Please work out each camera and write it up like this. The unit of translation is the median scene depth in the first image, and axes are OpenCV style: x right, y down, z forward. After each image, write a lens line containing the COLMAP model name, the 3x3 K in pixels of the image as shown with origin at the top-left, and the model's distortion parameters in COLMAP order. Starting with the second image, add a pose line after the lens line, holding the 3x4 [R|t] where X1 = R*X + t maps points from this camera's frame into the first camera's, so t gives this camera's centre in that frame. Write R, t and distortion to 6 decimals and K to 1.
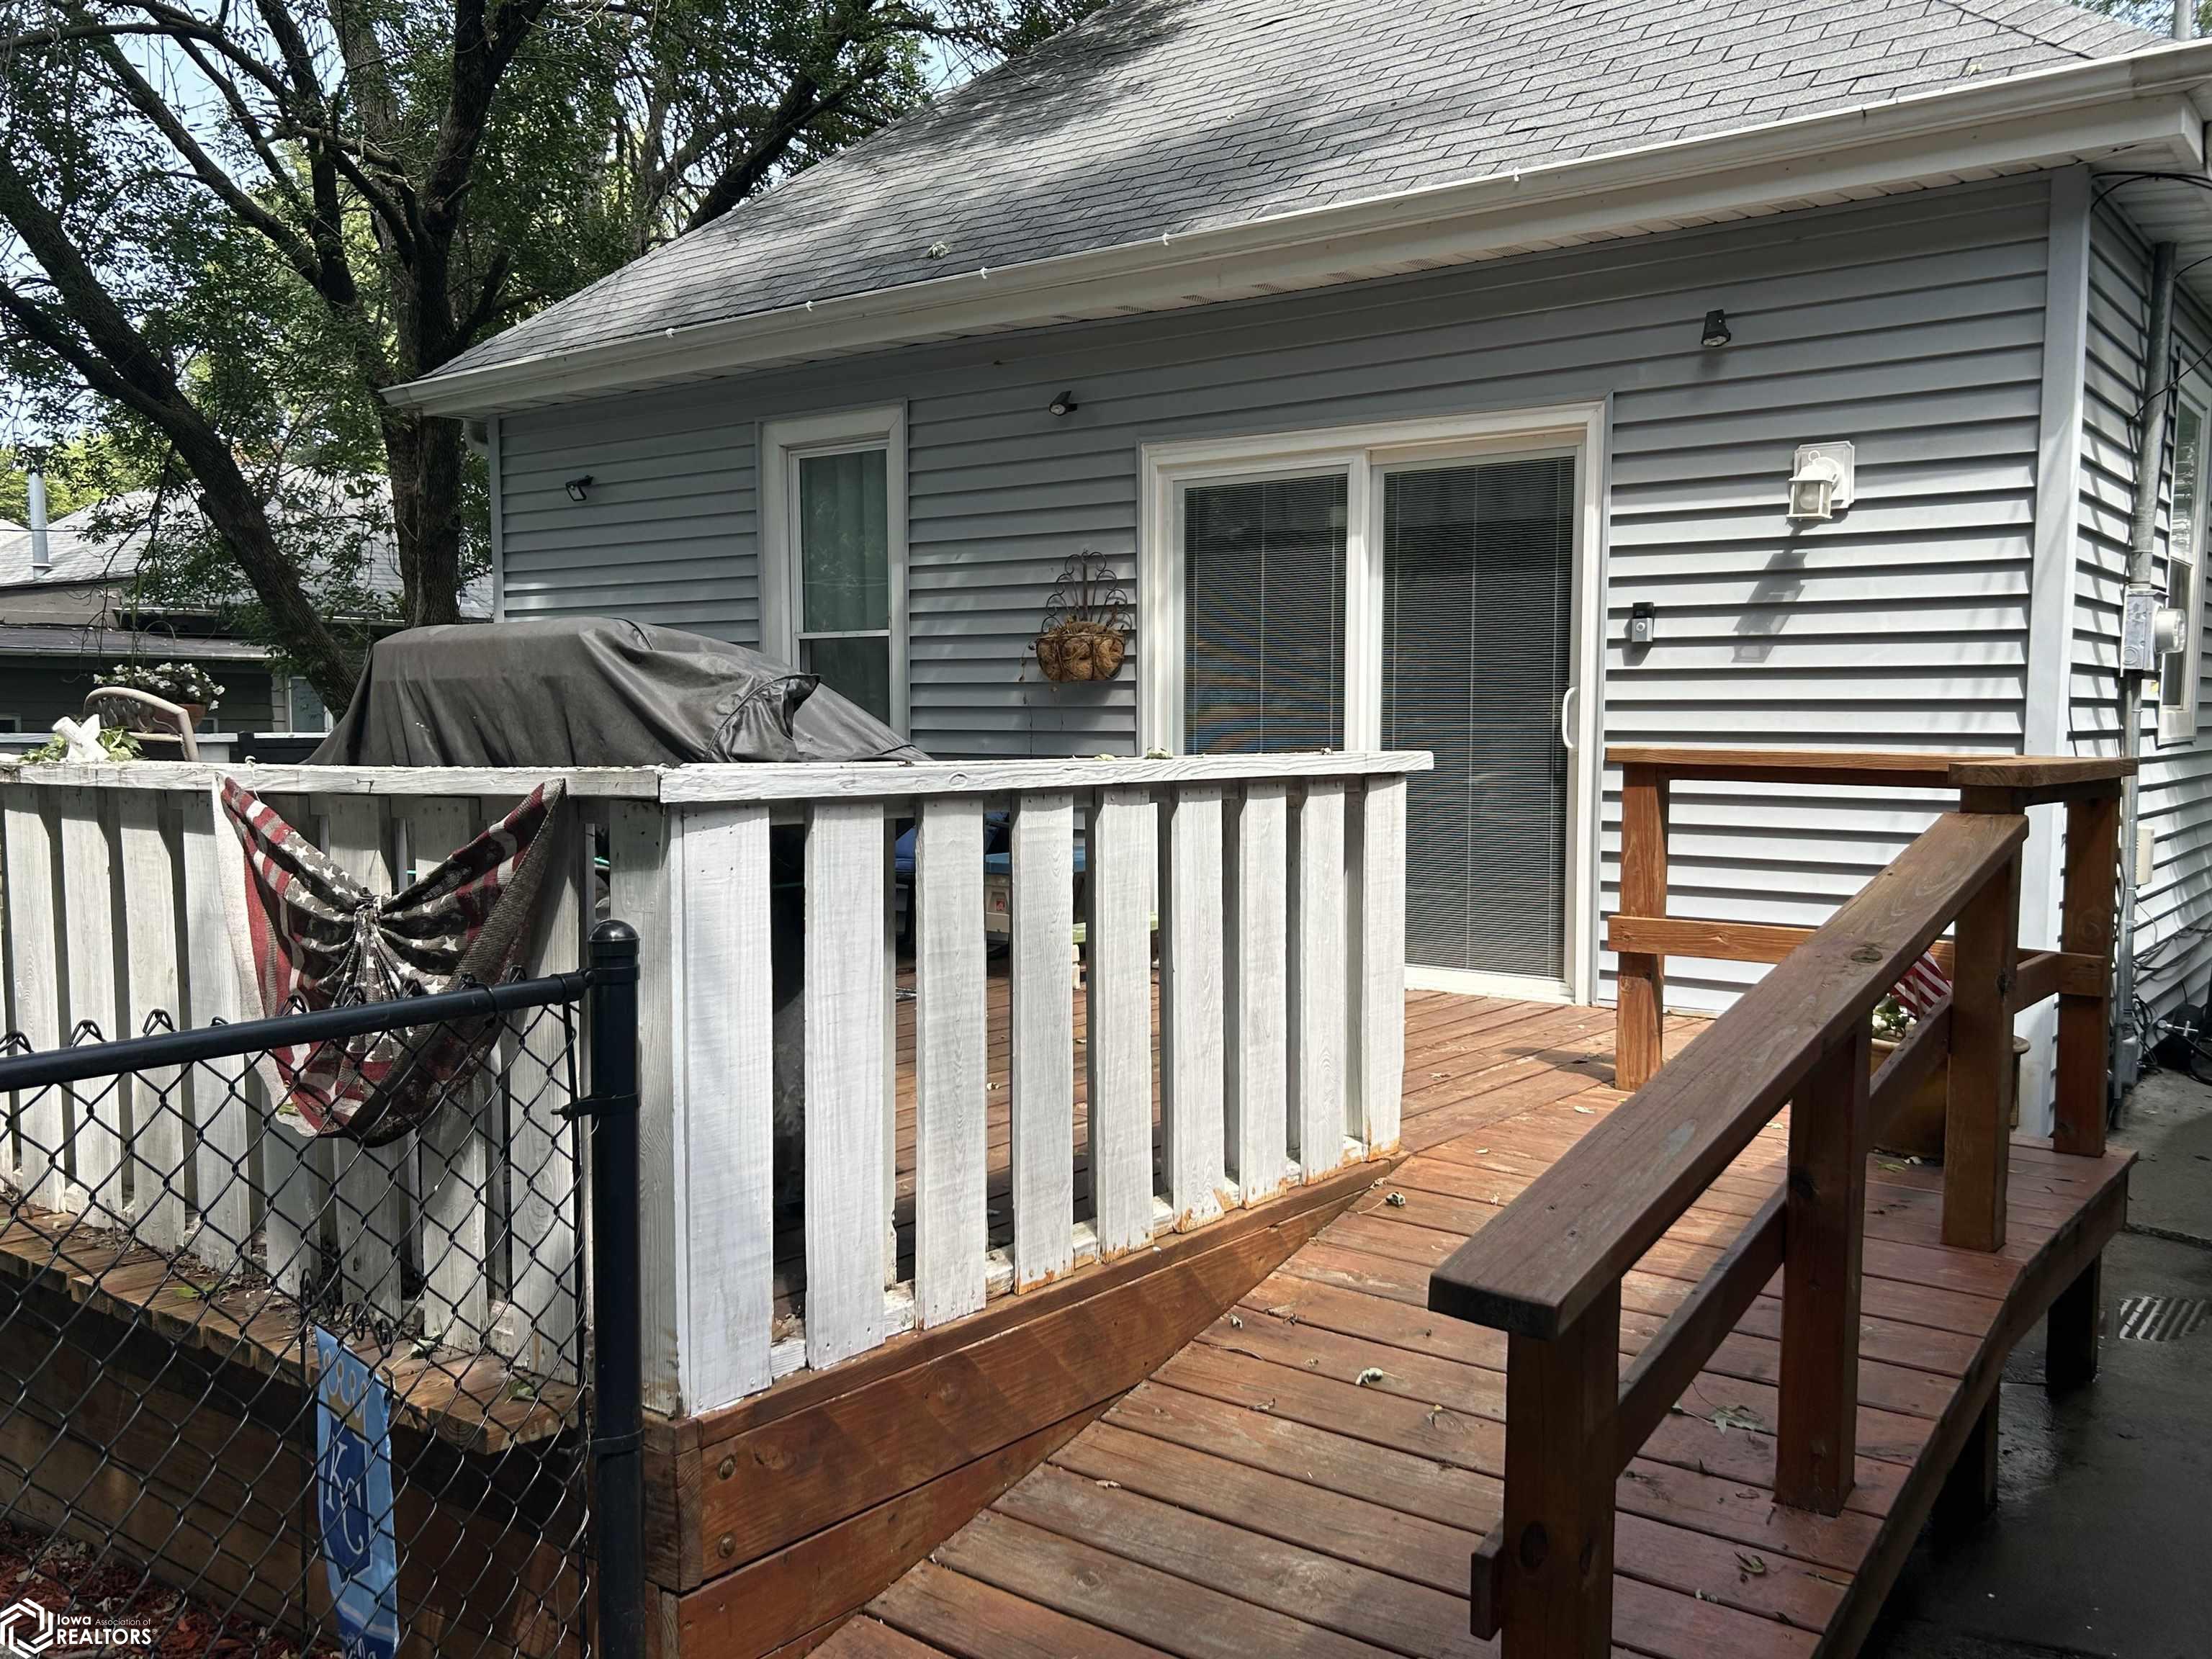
lens RADIAL K [[1876.1, 0, 1081.3], [0, 1876.1, 830.8], [0, 0, 1]] dist [0.103885, -0.127745]
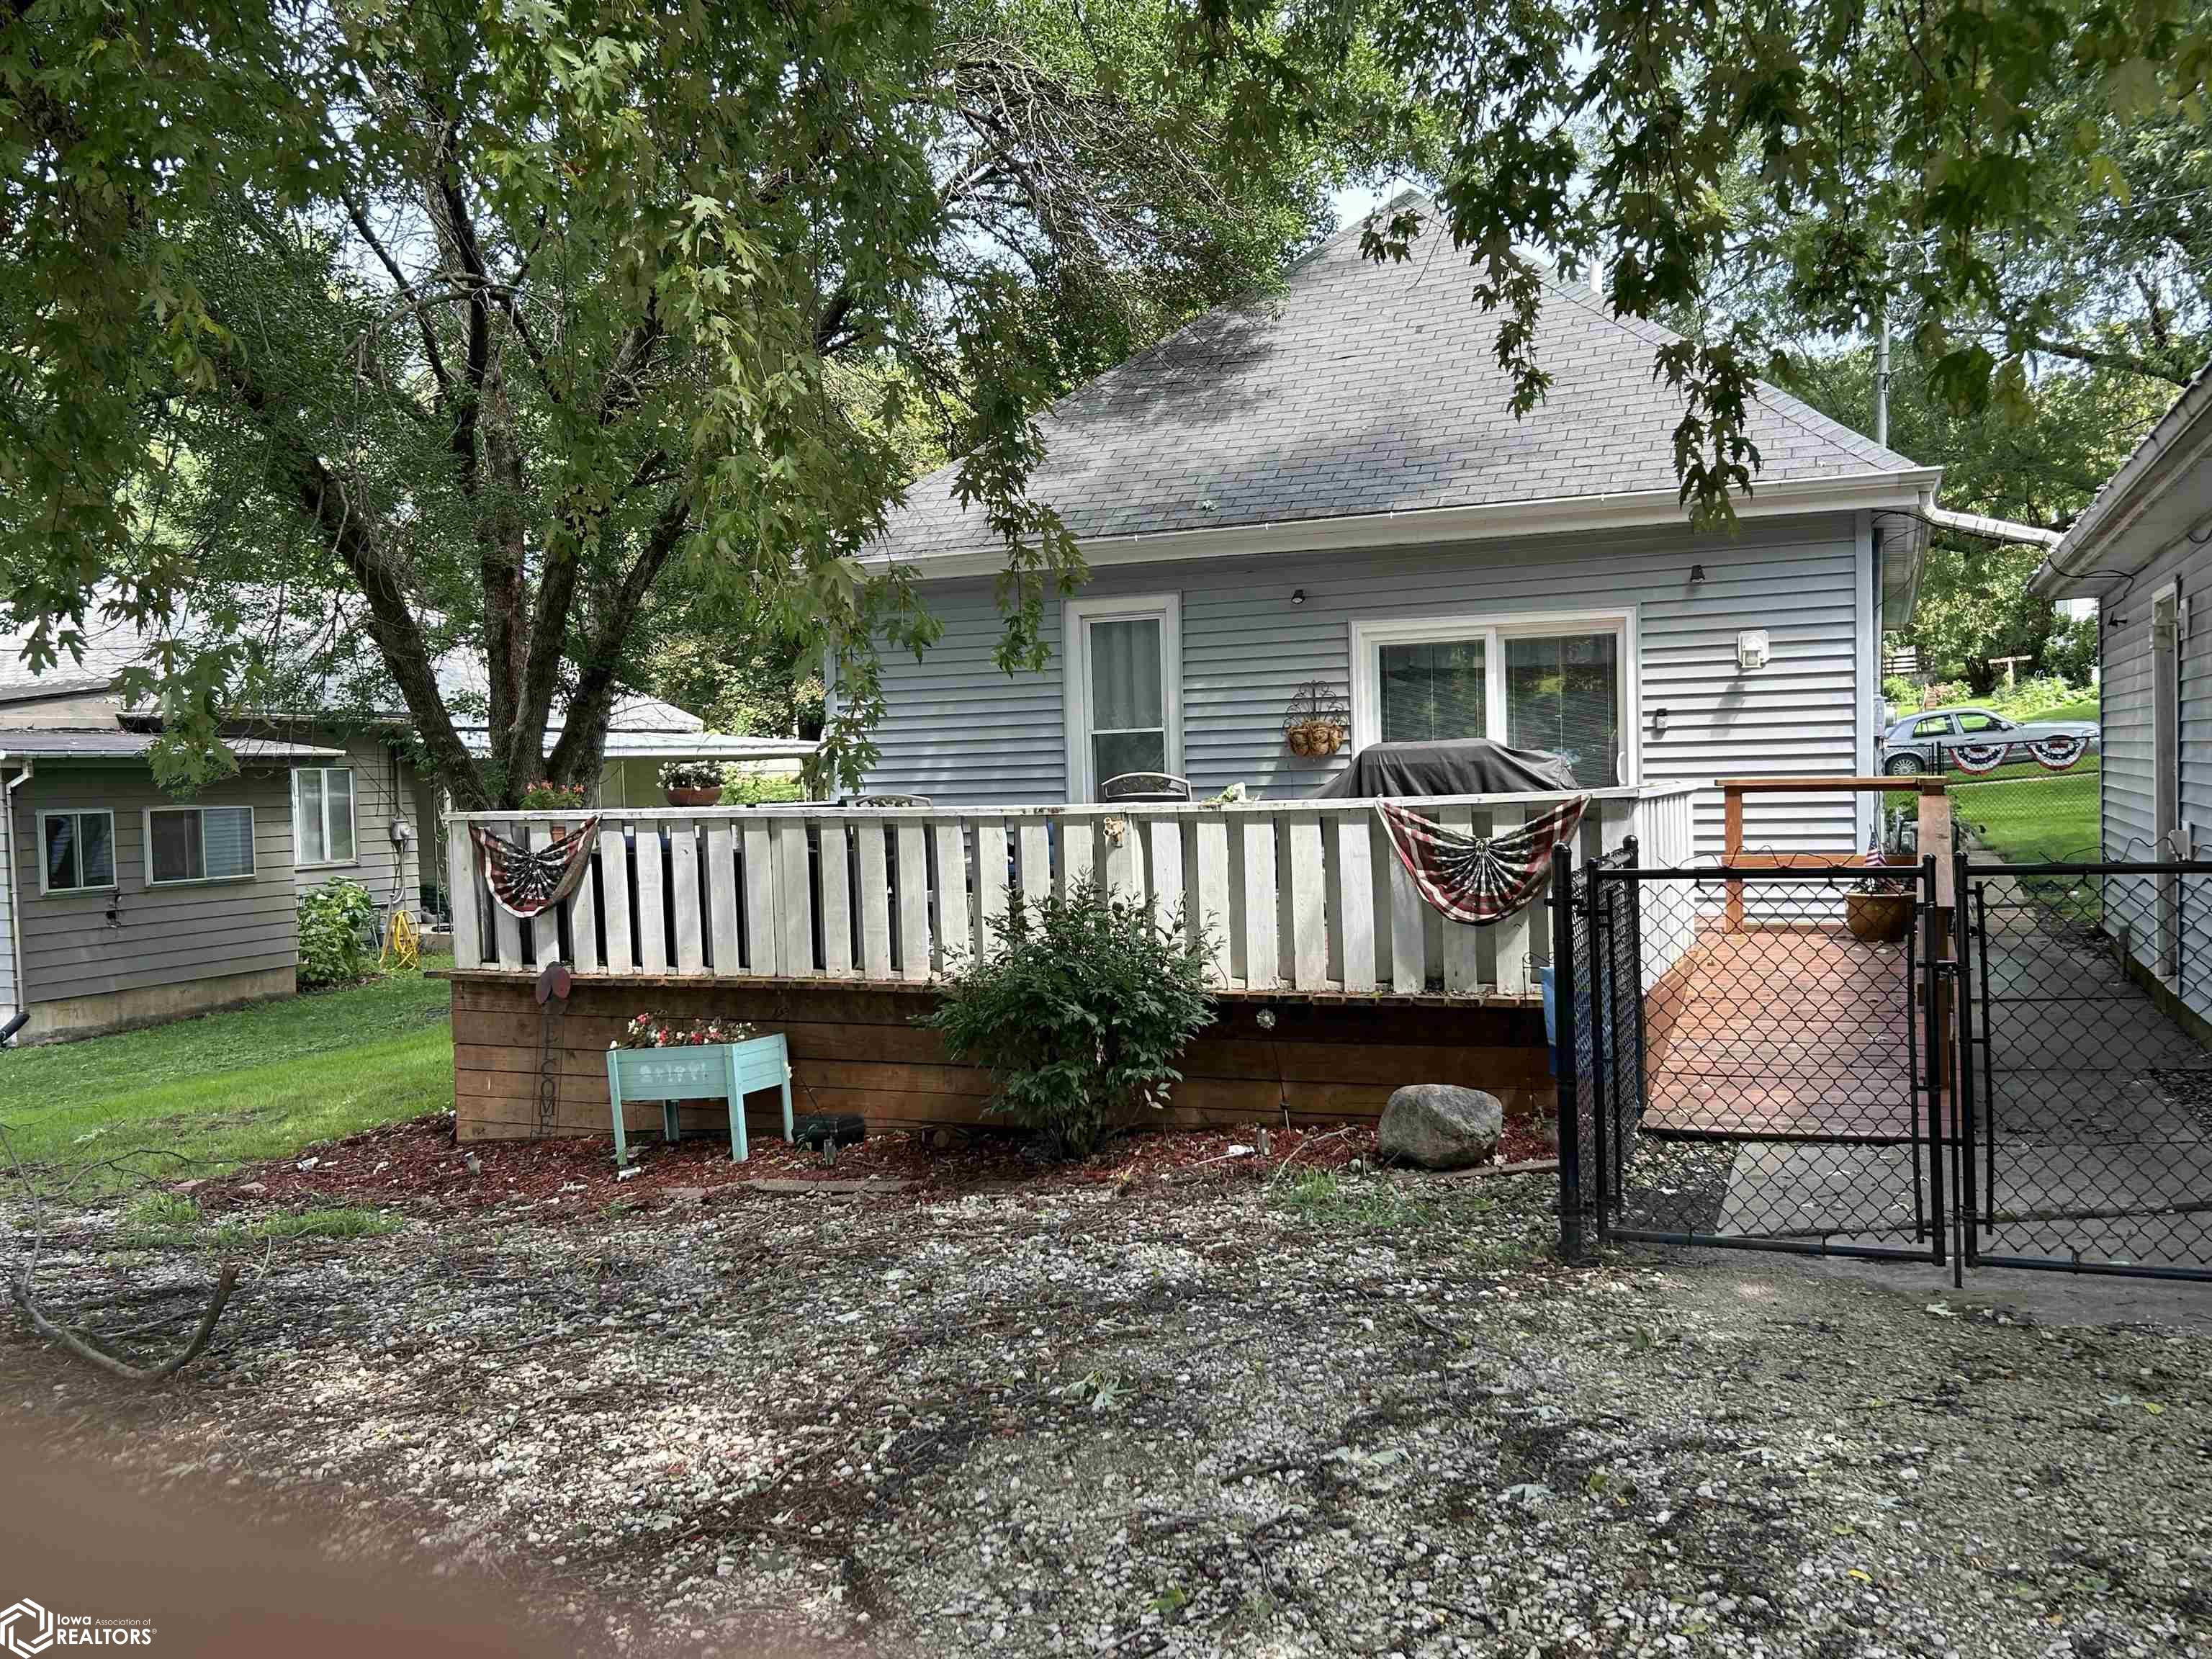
lens RADIAL K [[1876.1, 0, 1081.3], [0, 1876.1, 830.8], [0, 0, 1]] dist [0.103885, -0.127745]
pose [[0.971749, -0.037947, 0.232948, -0.638251], [0.045607, 0.998578, -0.027586, 0.028527], [-0.231570, 0.037431, 0.972098, -0.652092]]
